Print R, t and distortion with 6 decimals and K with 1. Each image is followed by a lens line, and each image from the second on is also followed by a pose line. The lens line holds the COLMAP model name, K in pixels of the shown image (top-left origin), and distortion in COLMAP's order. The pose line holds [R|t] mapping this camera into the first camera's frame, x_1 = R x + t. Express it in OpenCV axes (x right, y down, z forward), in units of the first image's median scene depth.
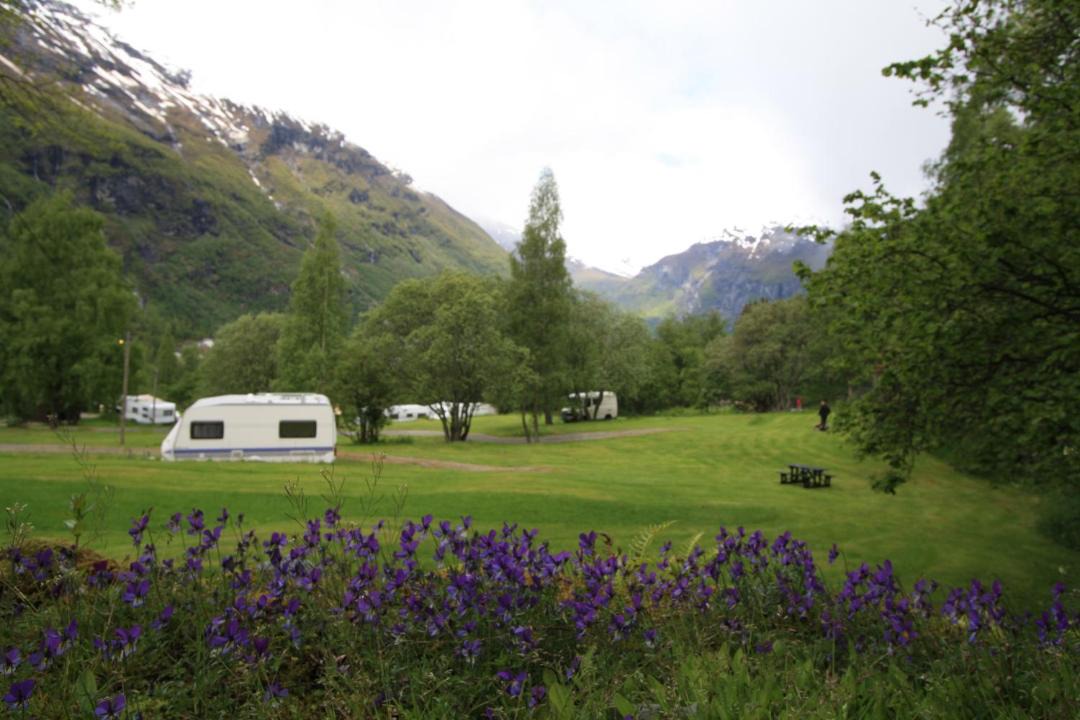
lens RADIAL K [[496.9, 0, 537.1], [0, 496.9, 361.3], [0, 0, 1]] dist [-0.012604, 0.000351]
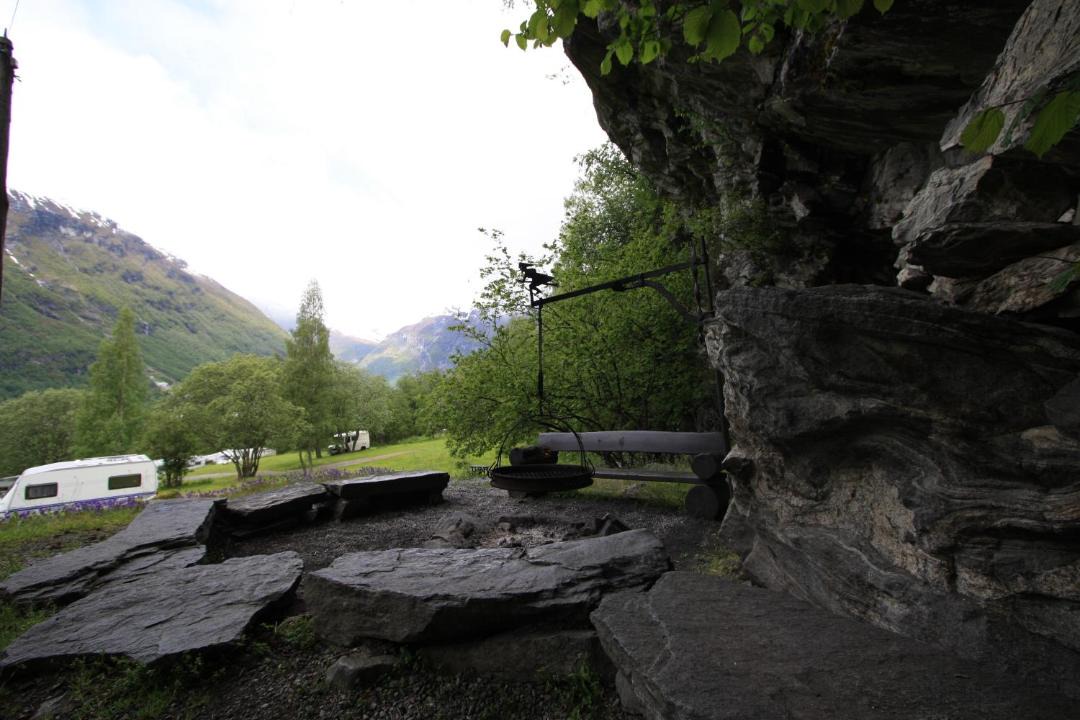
lens RADIAL K [[496.9, 0, 536.6], [0, 496.9, 354.2], [0, 0, 1]] dist [-0.012604, 0.000351]
pose [[0.892756, -0.019968, 0.450097, -0.050666], [0.046698, 0.997738, -0.048361, -0.068848], [-0.448114, 0.064193, 0.891669, -0.536755]]
